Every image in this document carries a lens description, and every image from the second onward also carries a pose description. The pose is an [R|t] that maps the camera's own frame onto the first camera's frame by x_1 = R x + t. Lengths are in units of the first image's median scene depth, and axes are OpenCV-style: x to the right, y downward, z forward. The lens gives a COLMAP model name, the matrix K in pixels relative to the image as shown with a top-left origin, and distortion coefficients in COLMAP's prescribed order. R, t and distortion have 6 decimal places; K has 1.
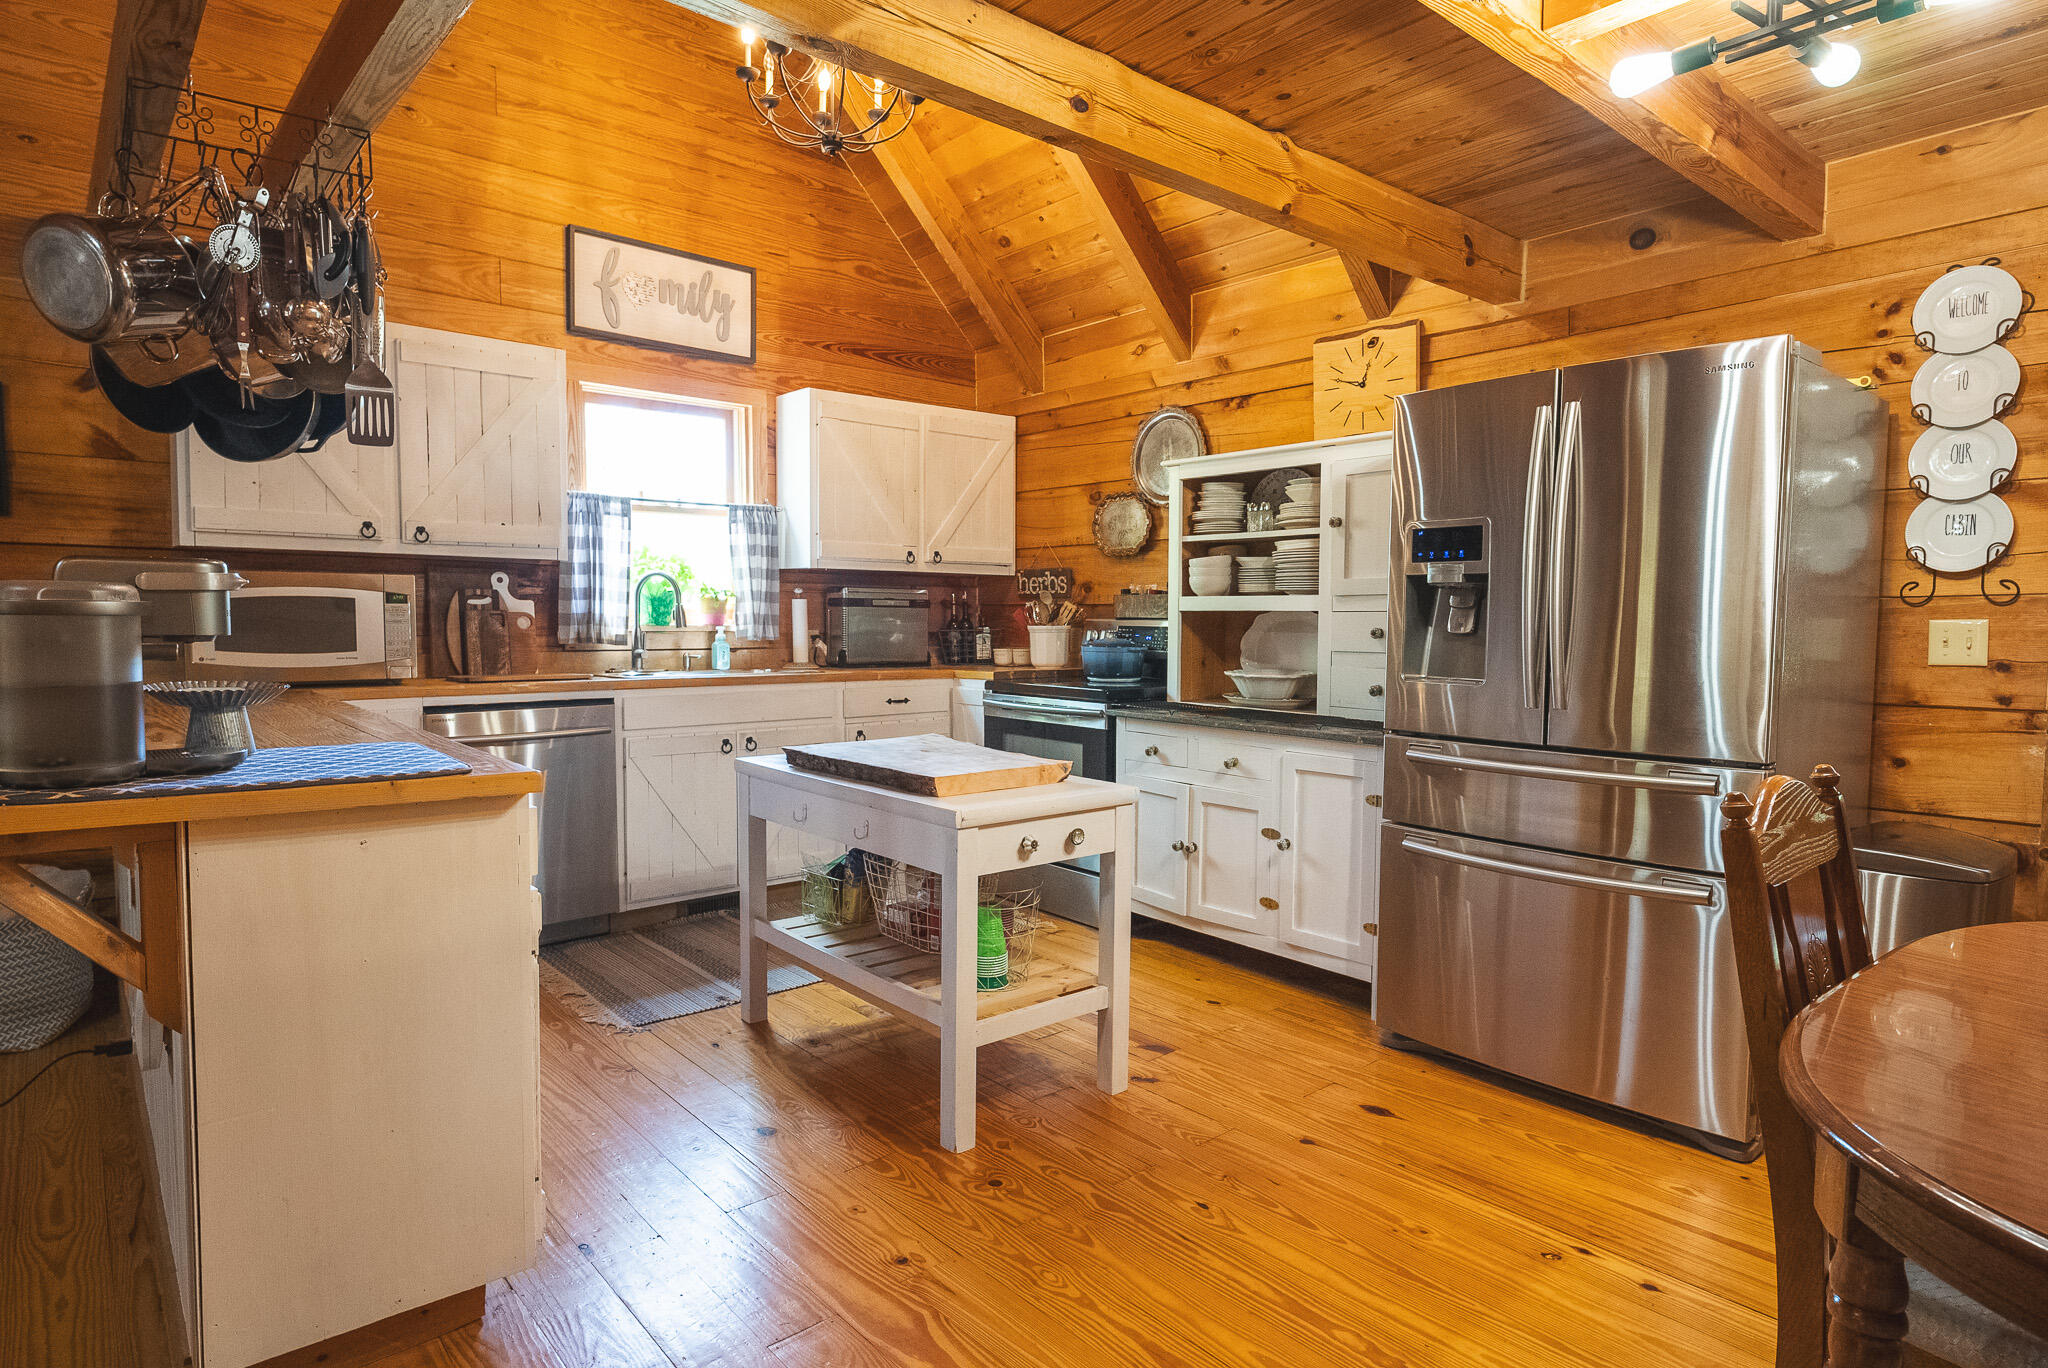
lens RADIAL K [[1126.9, 0, 1024.0], [0, 1126.9, 684.0], [0, 0, 1]] dist [0.005418, -0.001369]
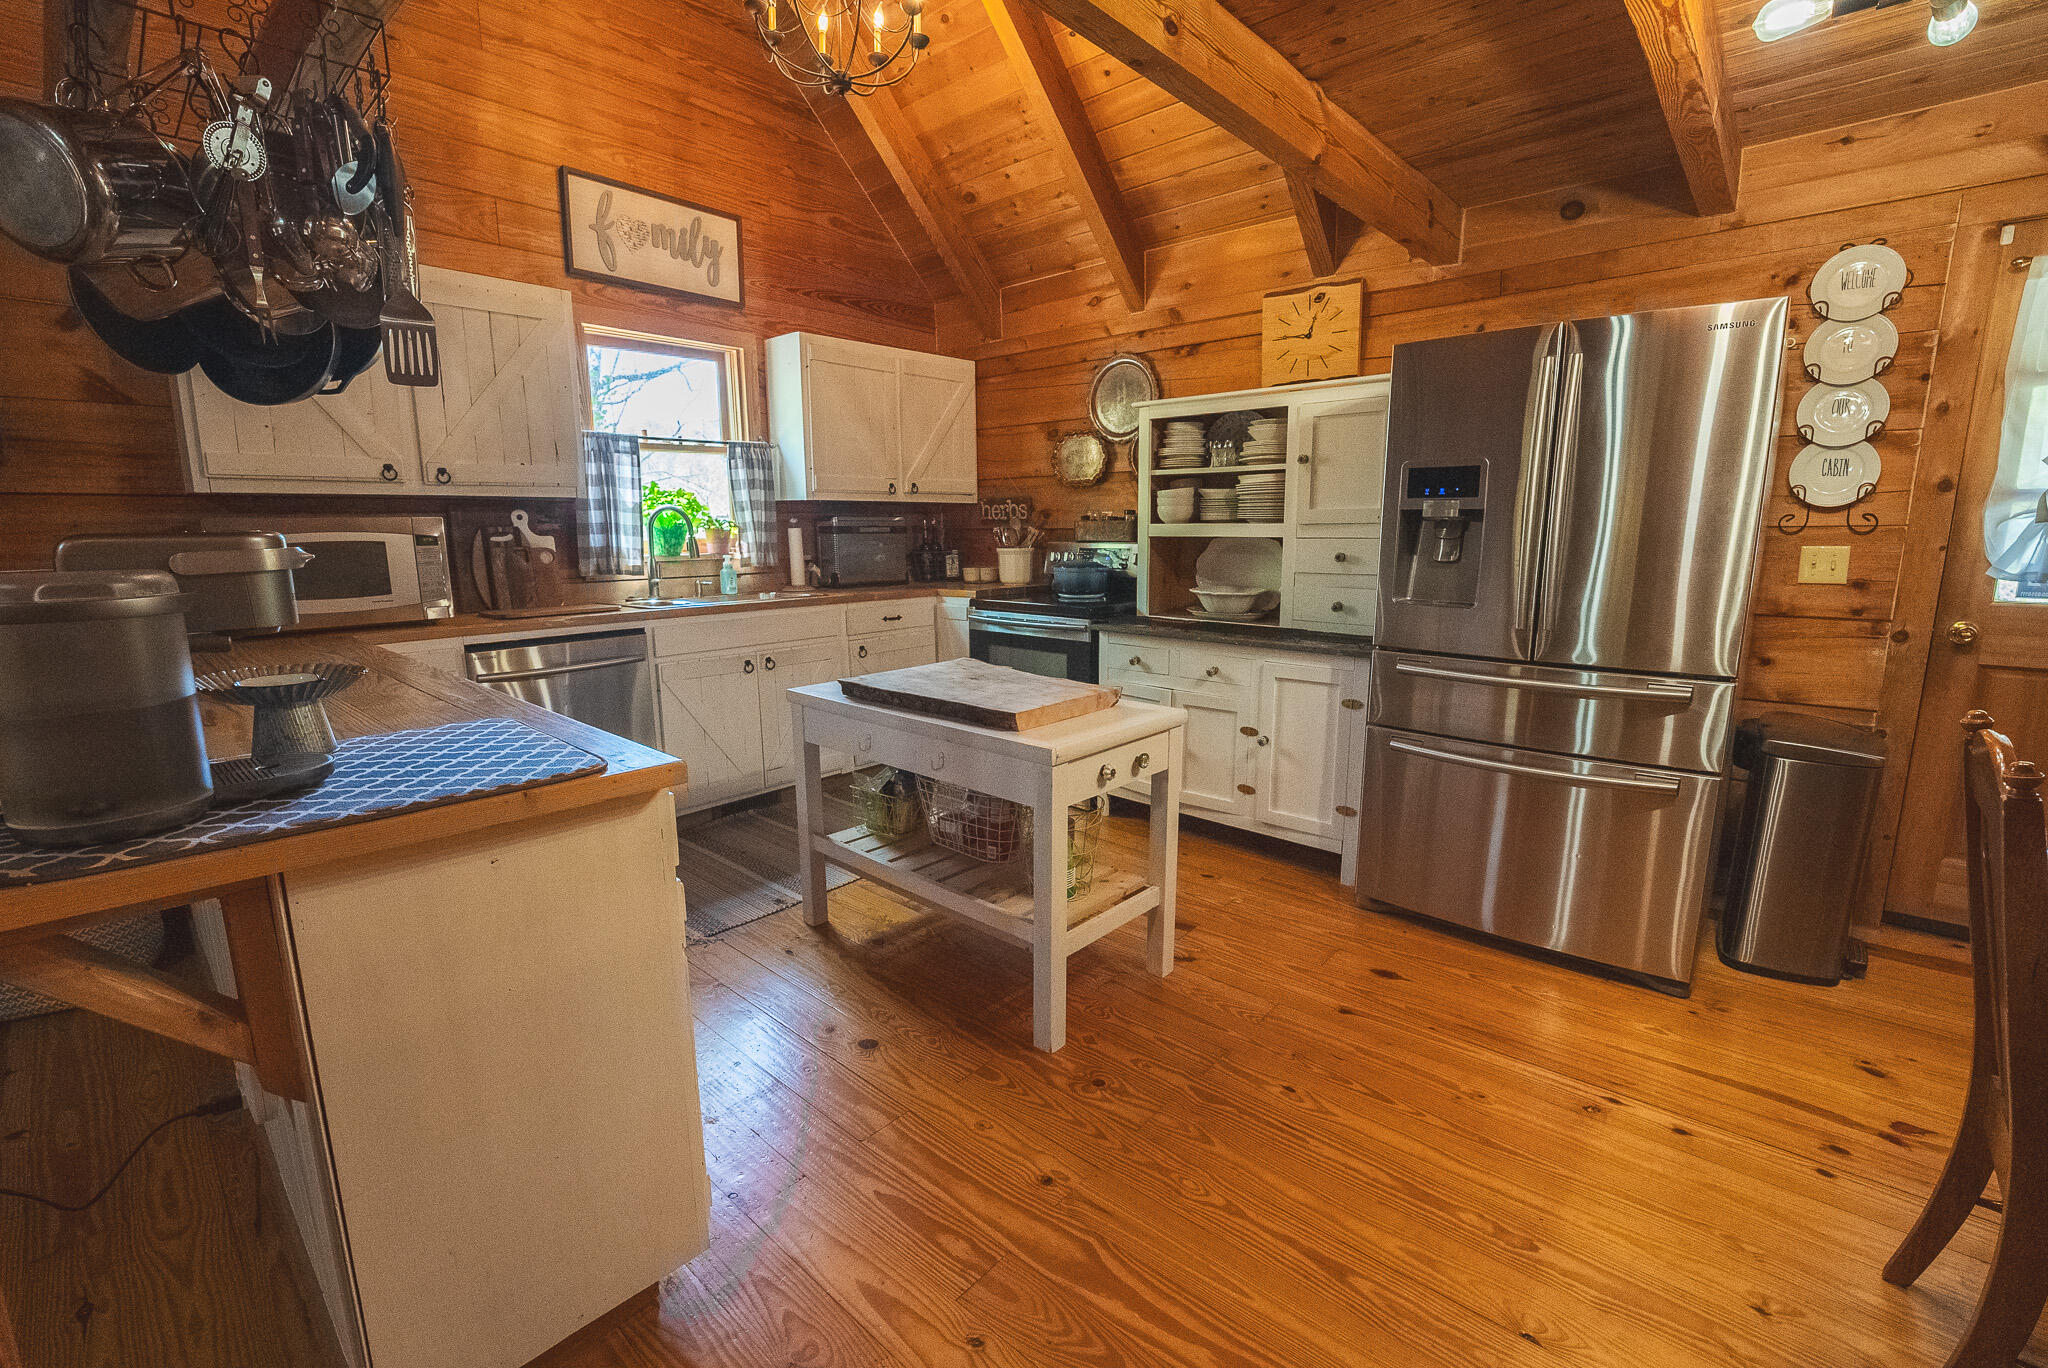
lens RADIAL K [[866.5, 0, 1024.0], [0, 866.5, 684.0], [0, 0, 1]] dist [-0.028092, 0.003535]
pose [[0.990904, -0.036893, 0.129414, -0.135595], [0.020919, 0.992225, 0.122685, -0.033169], [-0.132934, -0.118862, 0.983972, 0.163782]]
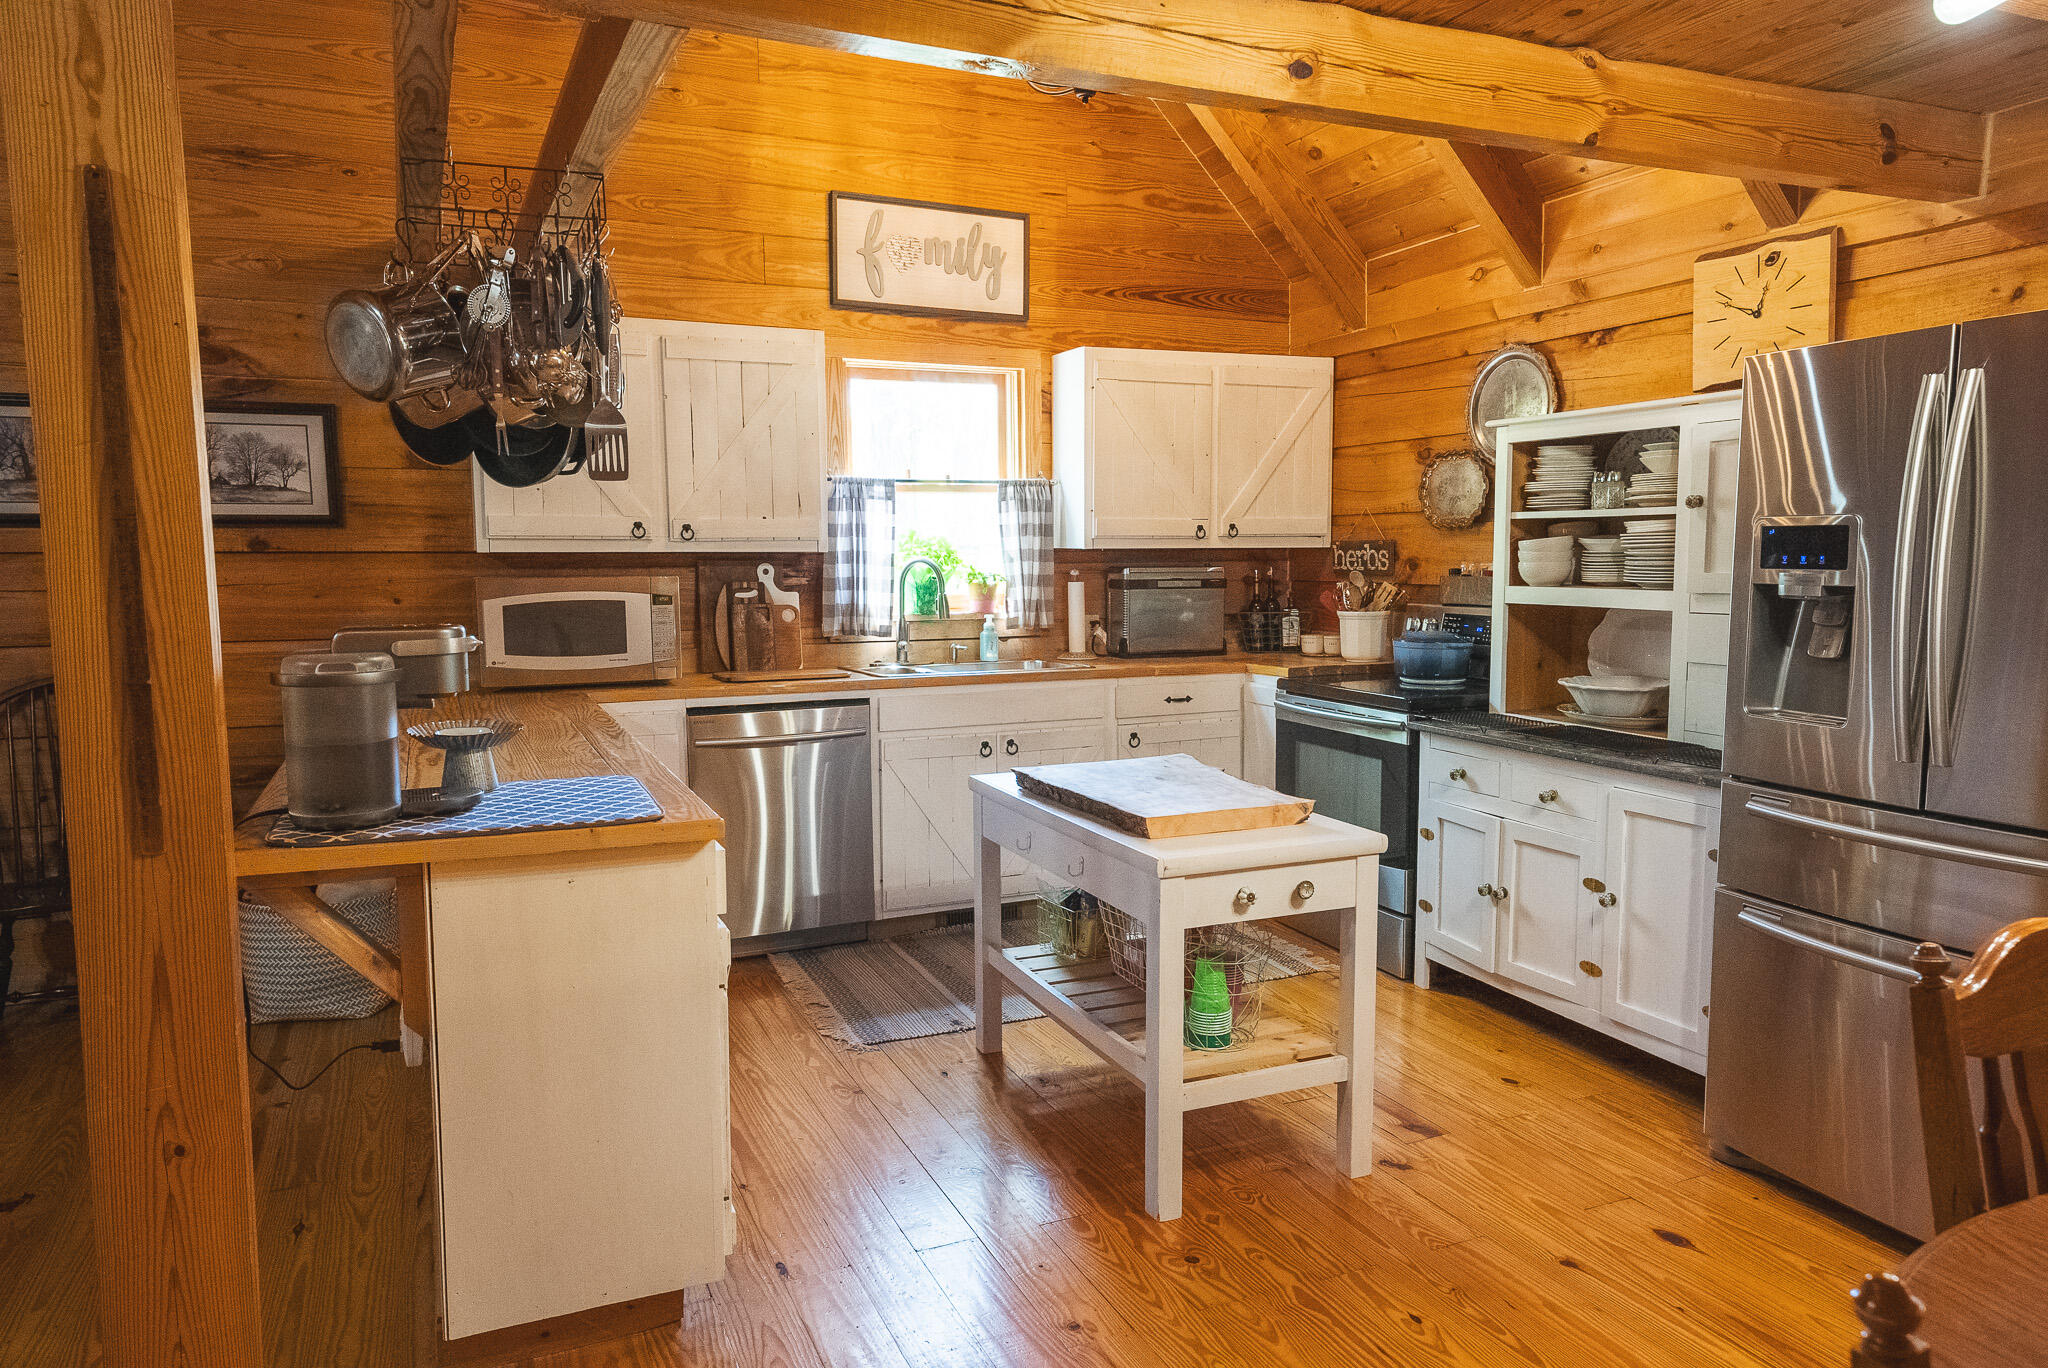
lens RADIAL K [[1348.4, 0, 1025.2], [0, 1348.4, 691.2], [0, 0, 1]] dist [0.029174, -0.005457]
pose [[0.956954, 0.017831, -0.289692, 0.112644], [-0.004878, 0.998958, 0.045373, -0.055043], [0.290199, -0.042006, 0.956044, -0.066032]]
